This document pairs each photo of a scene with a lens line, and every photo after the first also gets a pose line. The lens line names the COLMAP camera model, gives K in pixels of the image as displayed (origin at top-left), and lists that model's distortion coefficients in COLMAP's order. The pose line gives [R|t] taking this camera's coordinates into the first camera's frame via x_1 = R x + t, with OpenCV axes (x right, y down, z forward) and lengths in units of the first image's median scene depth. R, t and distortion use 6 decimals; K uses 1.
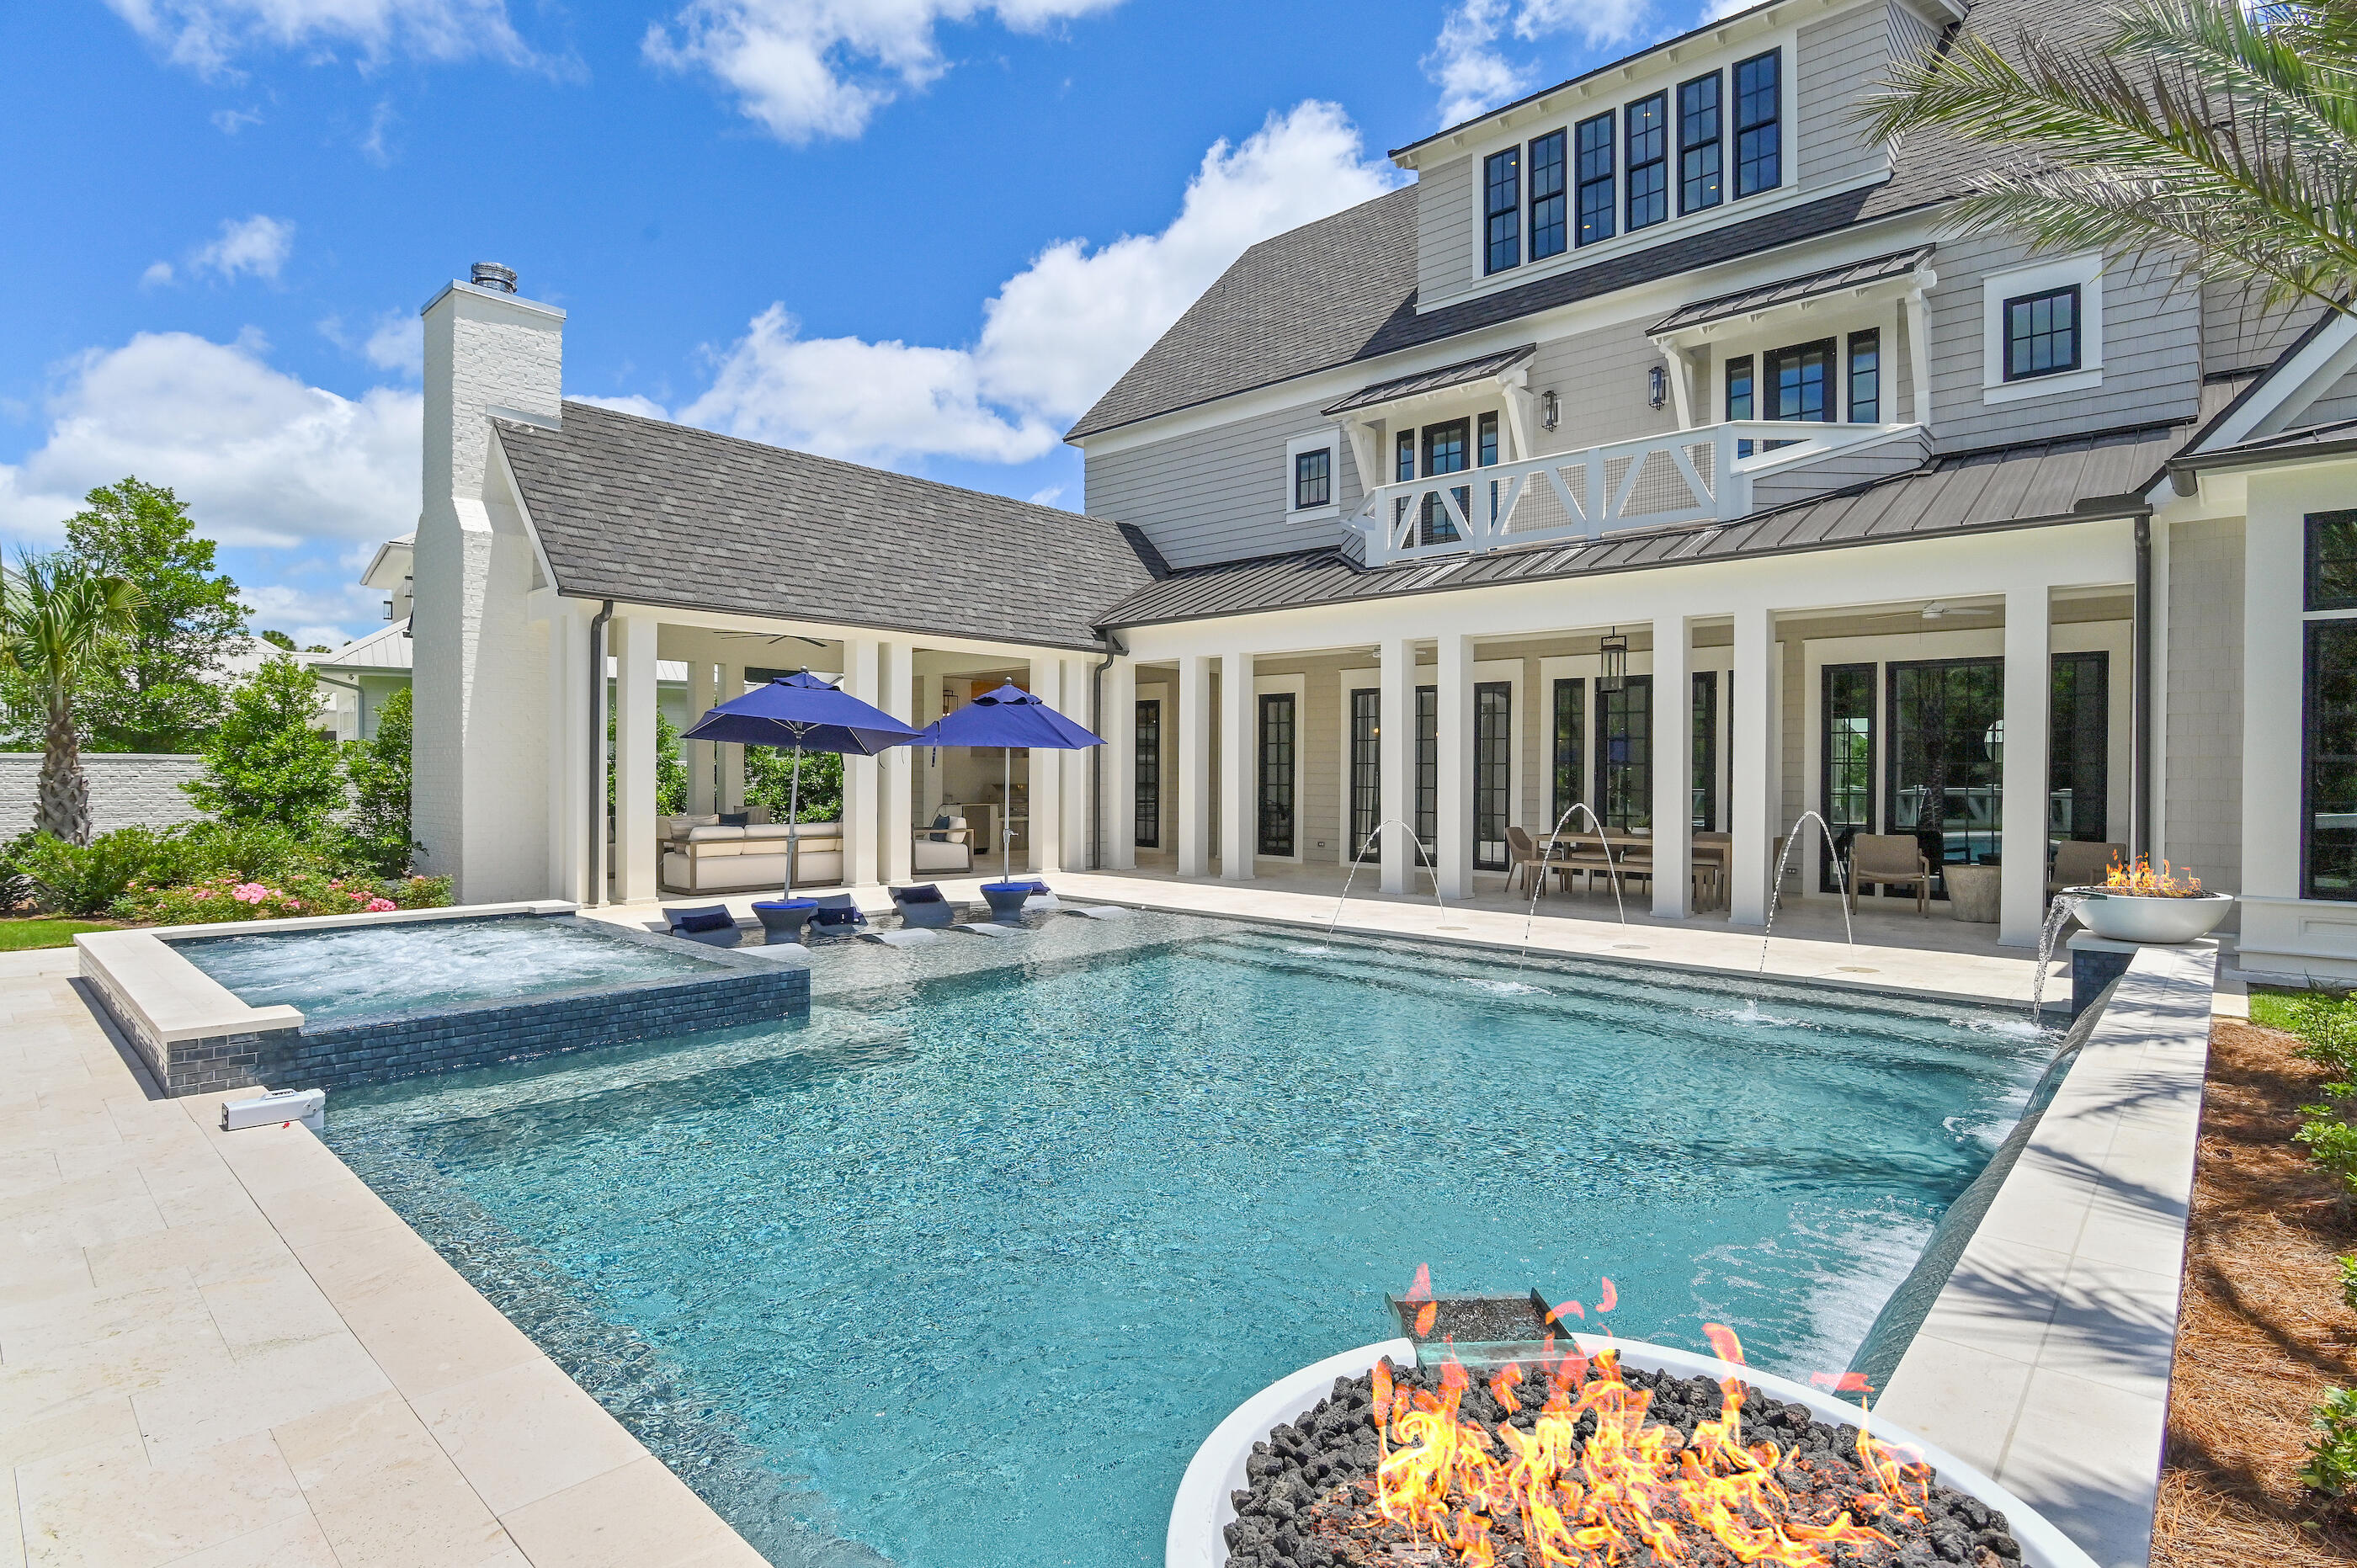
lens RADIAL K [[1168.2, 0, 1178.5], [0, 1168.2, 784.0], [0, 0, 1]] dist [-0.021213, -0.000095]
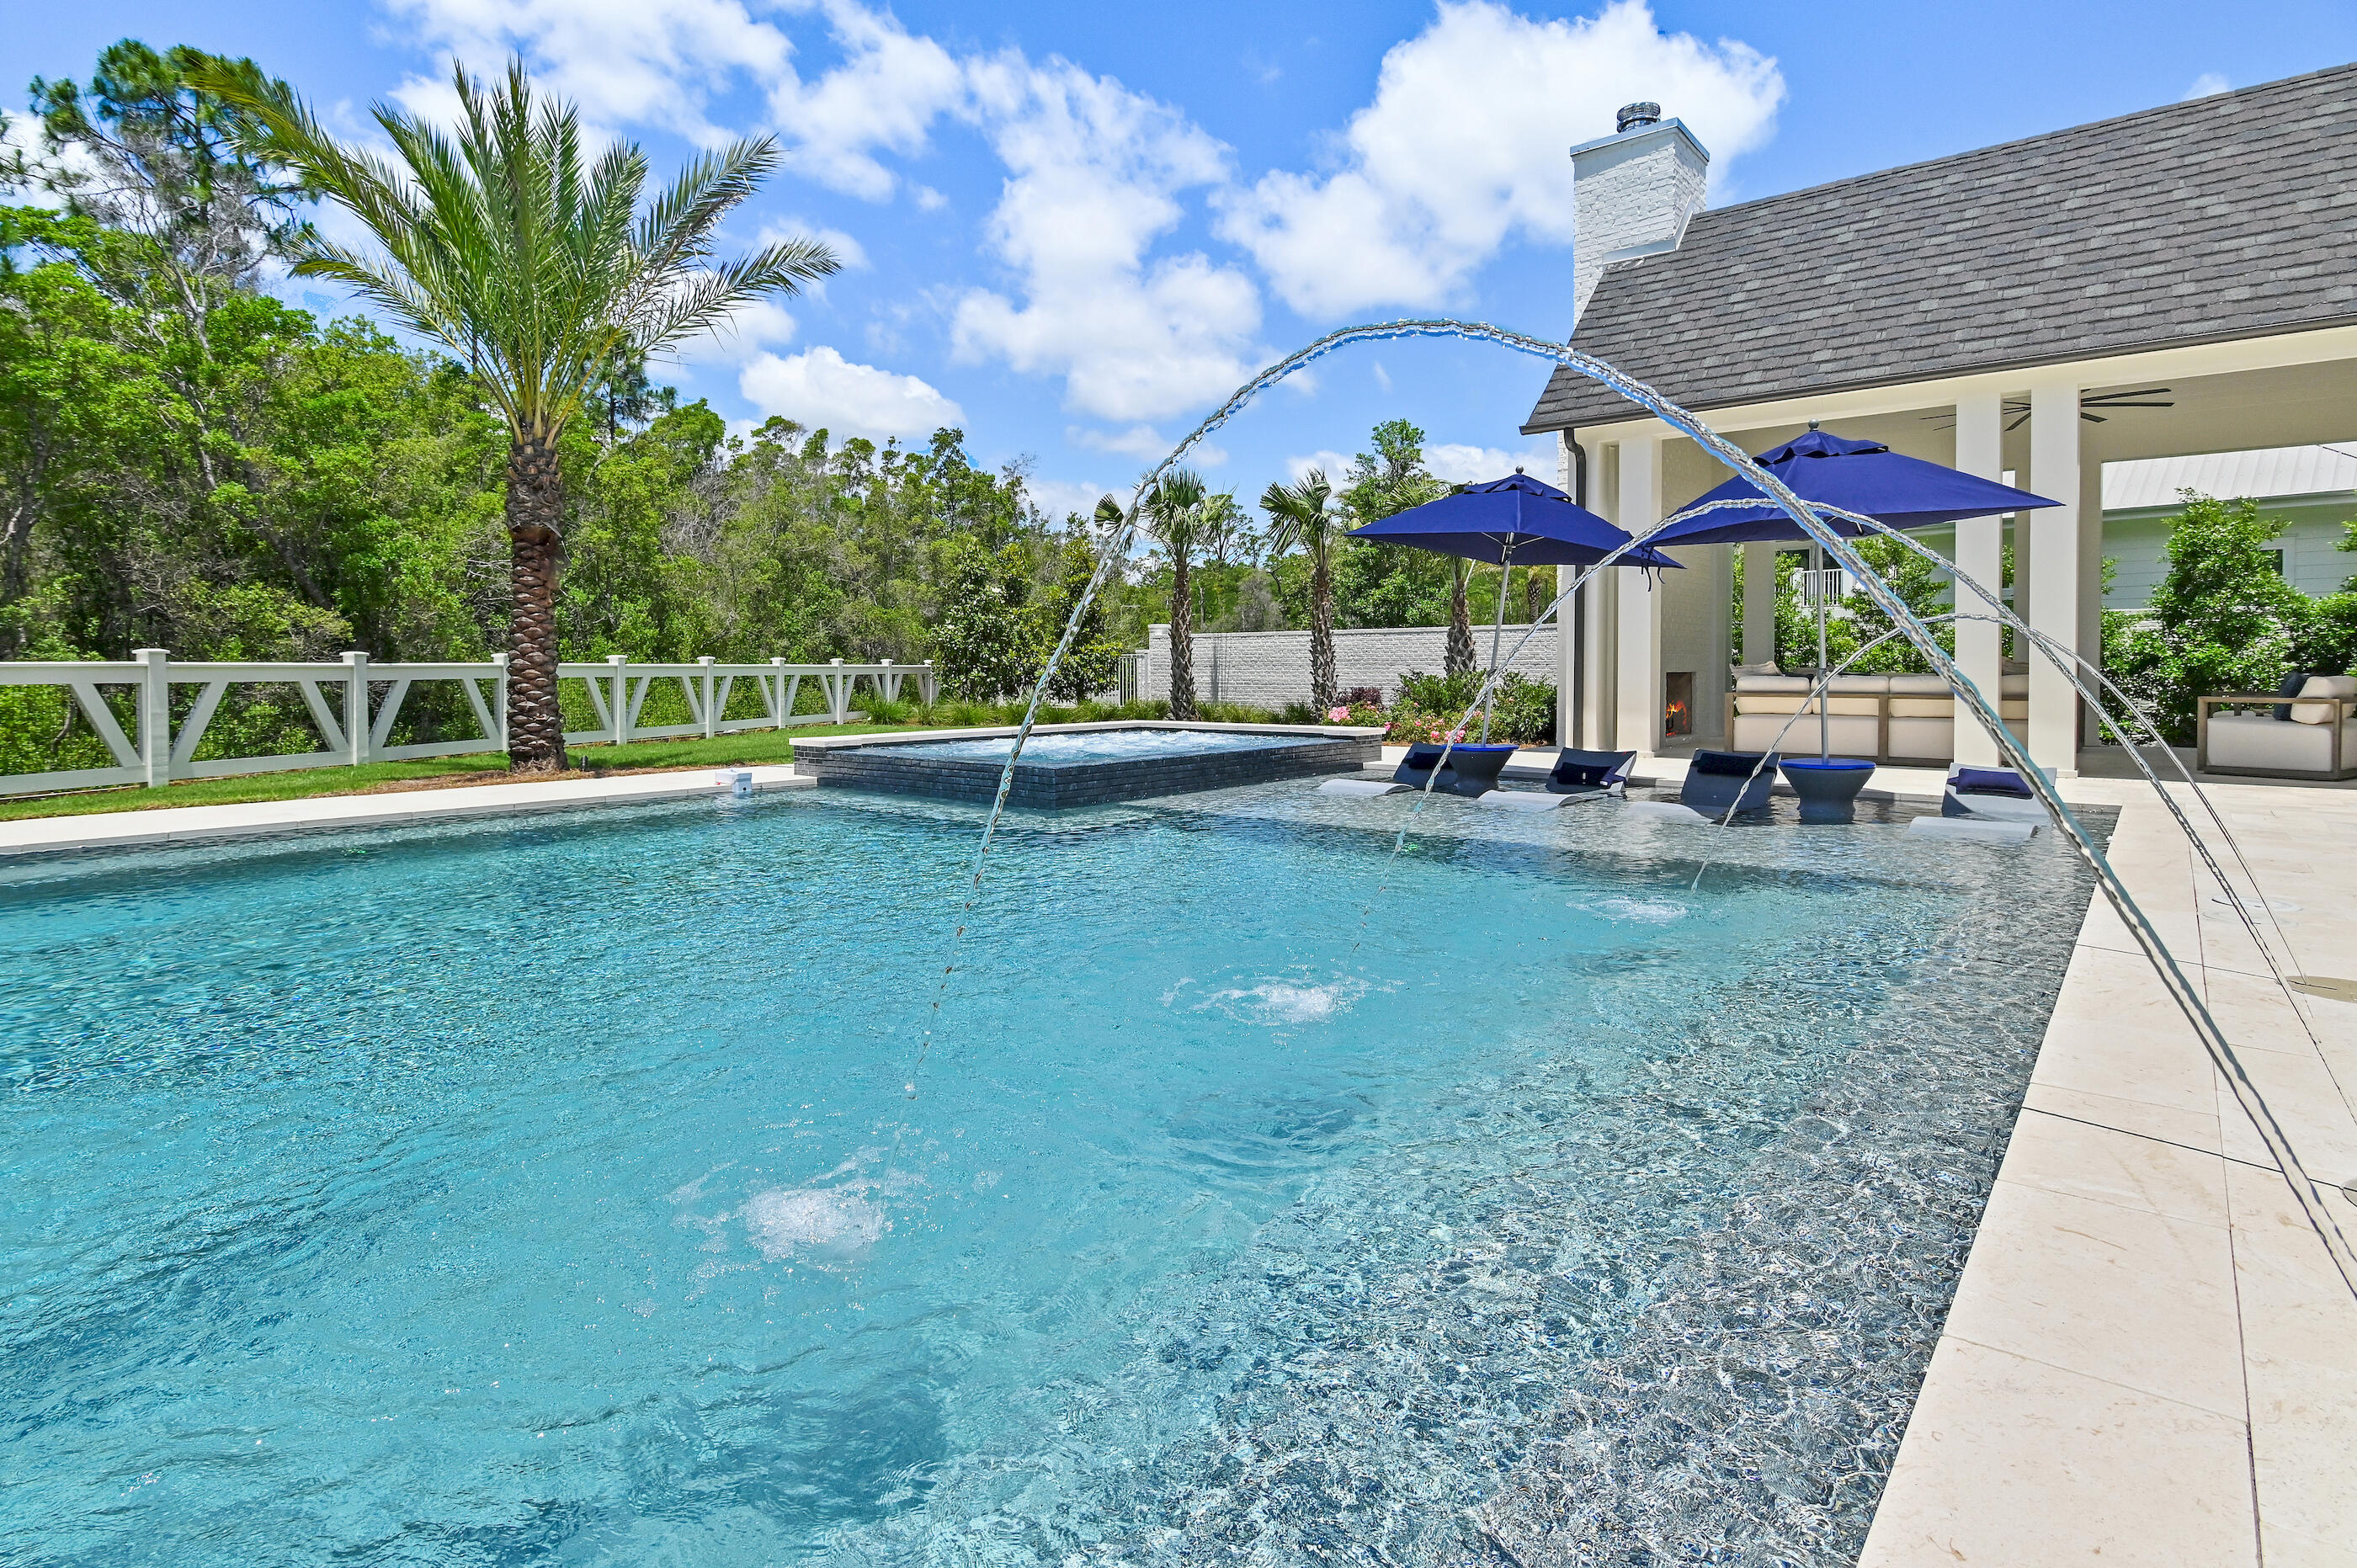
lens RADIAL K [[1202.5, 0, 1172.7], [0, 1202.5, 696.0], [0, 0, 1]] dist [-0.021521, -0.001113]
pose [[0.037066, 0.016662, -0.999174, 0.400405], [-0.003684, 0.999856, 0.016536, 0.036811], [0.999306, 0.003068, 0.037122, 0.546456]]
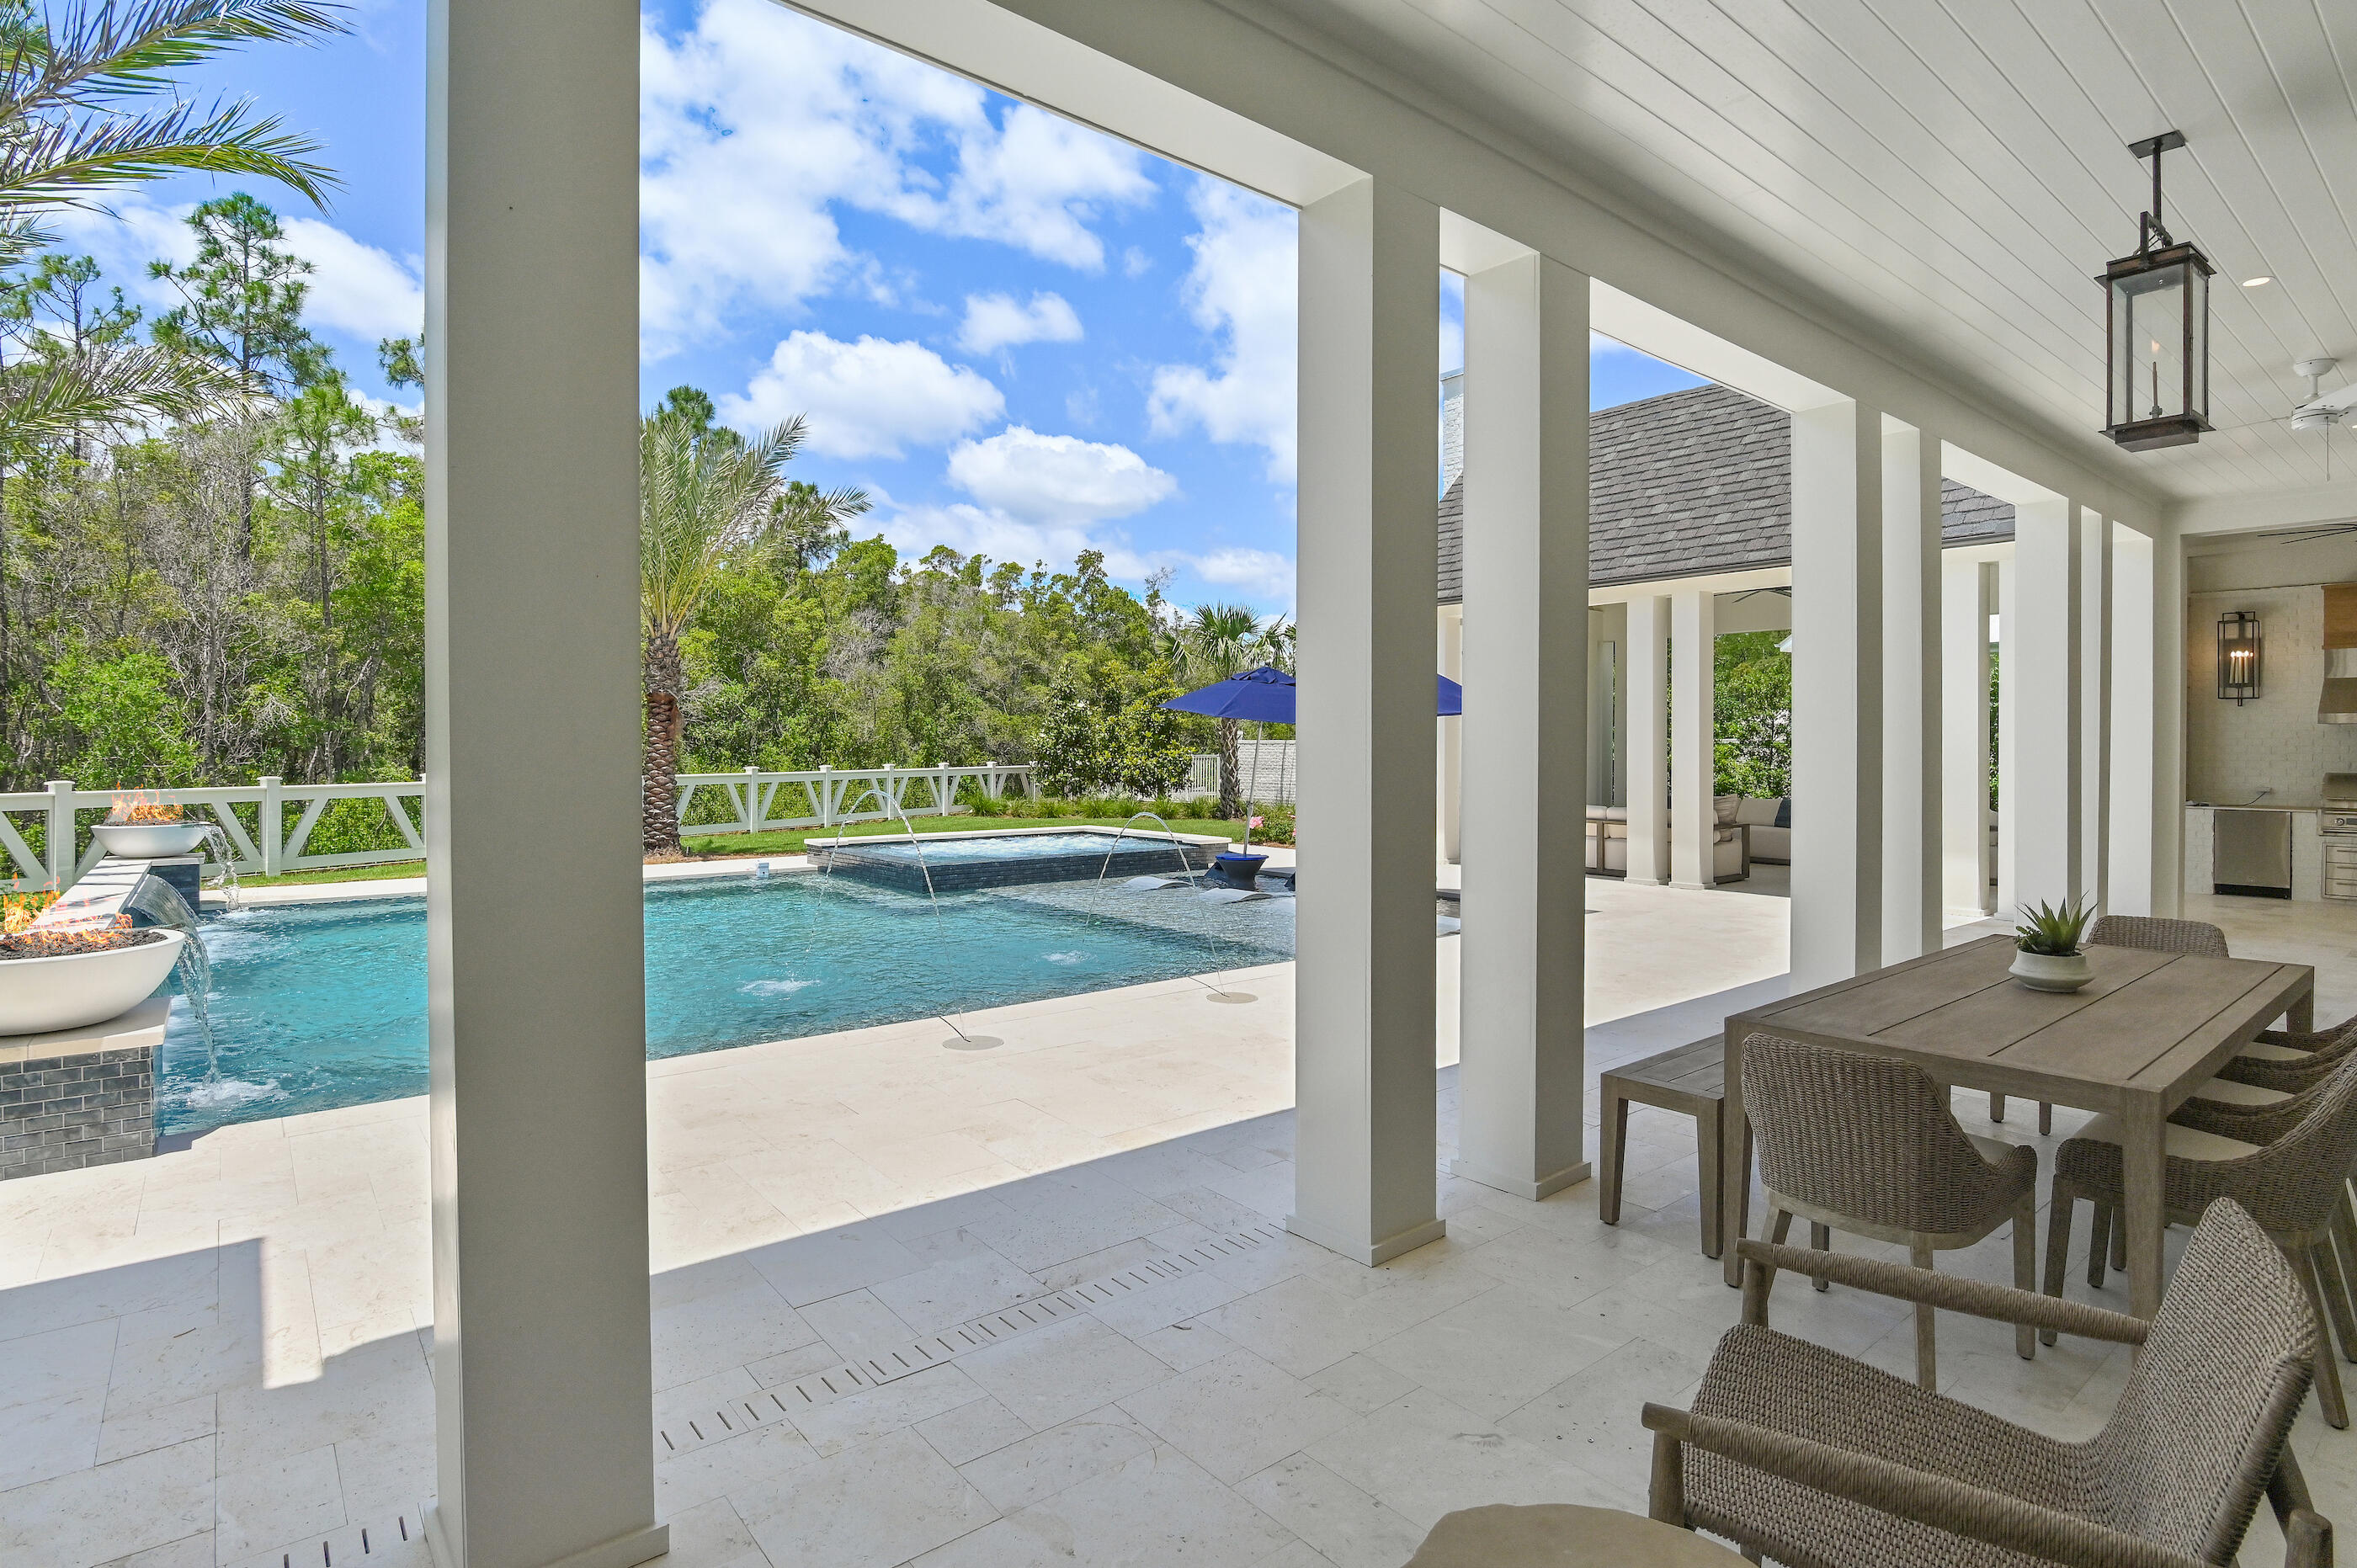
lens RADIAL K [[1189.0, 0, 1181.9], [0, 1189.0, 759.1], [0, 0, 1]] dist [-0.024524, 0.000137]
pose [[-0.139628, 0.003611, -0.990197, 0.671993], [-0.010384, 0.999933, 0.005111, -0.005101], [0.990150, 0.010996, -0.139581, 0.819182]]
